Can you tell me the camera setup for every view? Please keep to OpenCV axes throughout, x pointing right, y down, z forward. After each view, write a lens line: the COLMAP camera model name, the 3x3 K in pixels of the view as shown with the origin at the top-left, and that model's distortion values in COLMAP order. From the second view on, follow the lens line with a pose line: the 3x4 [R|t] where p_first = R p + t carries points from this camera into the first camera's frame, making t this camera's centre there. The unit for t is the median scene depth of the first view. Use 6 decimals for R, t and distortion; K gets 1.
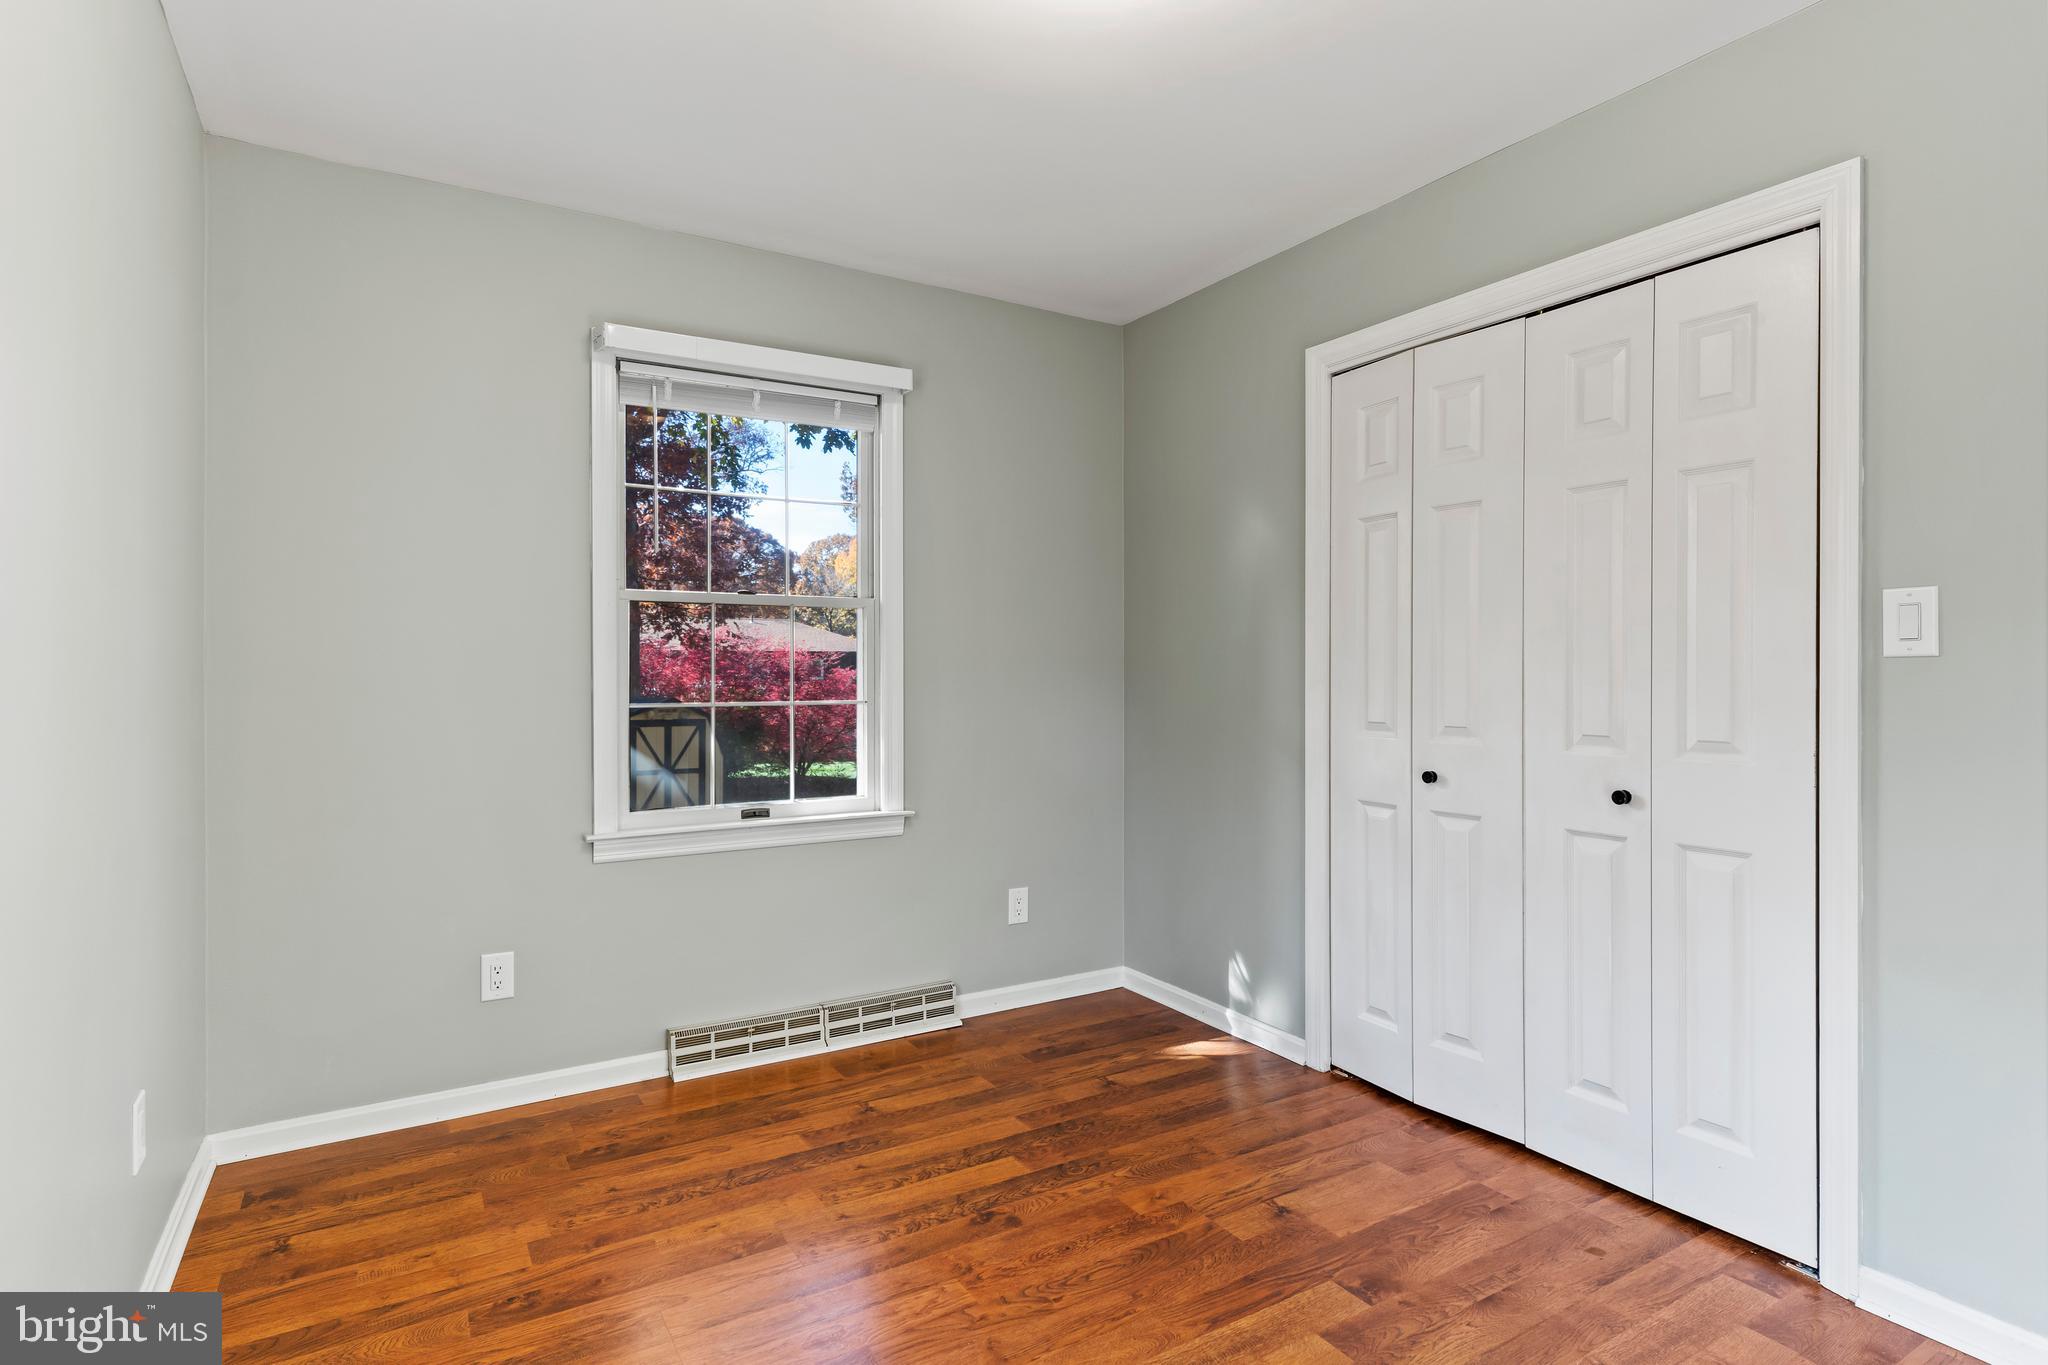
lens RADIAL K [[1063.3, 0, 1006.9], [0, 1063.3, 687.6], [0, 0, 1]] dist [-0.010570, 0.002702]
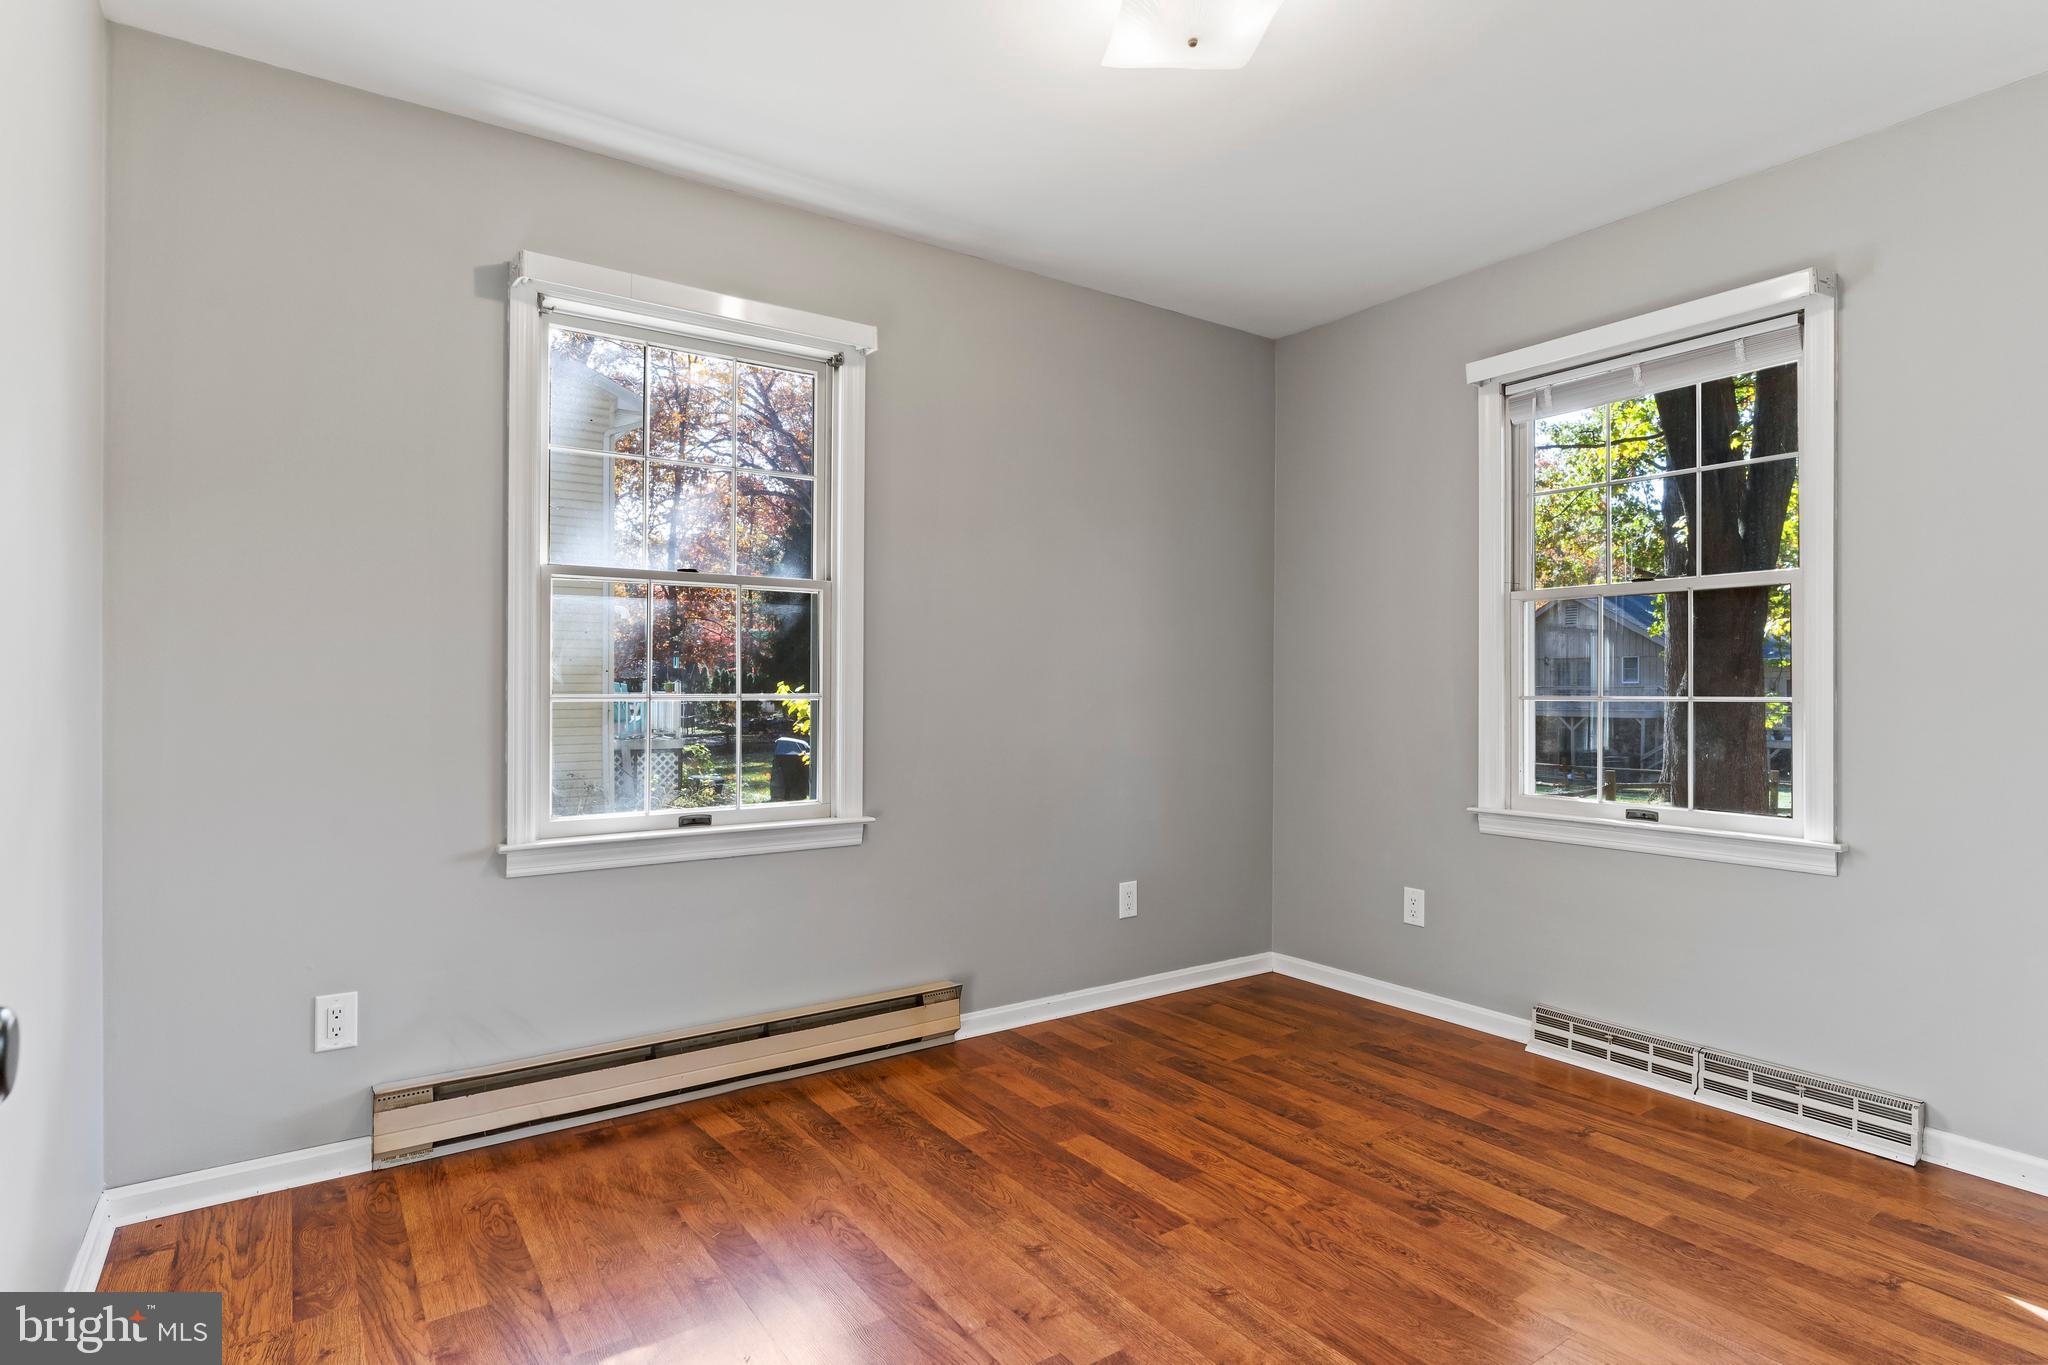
lens RADIAL K [[1063.3, 0, 1004.2], [0, 1063.3, 677.2], [0, 0, 1]] dist [-0.010570, 0.002702]
pose [[0.044268, -0.007192, -0.998994, 0.764432], [-0.024068, 0.999676, -0.008264, 0.021987], [0.998730, 0.024410, 0.044080, 0.451202]]
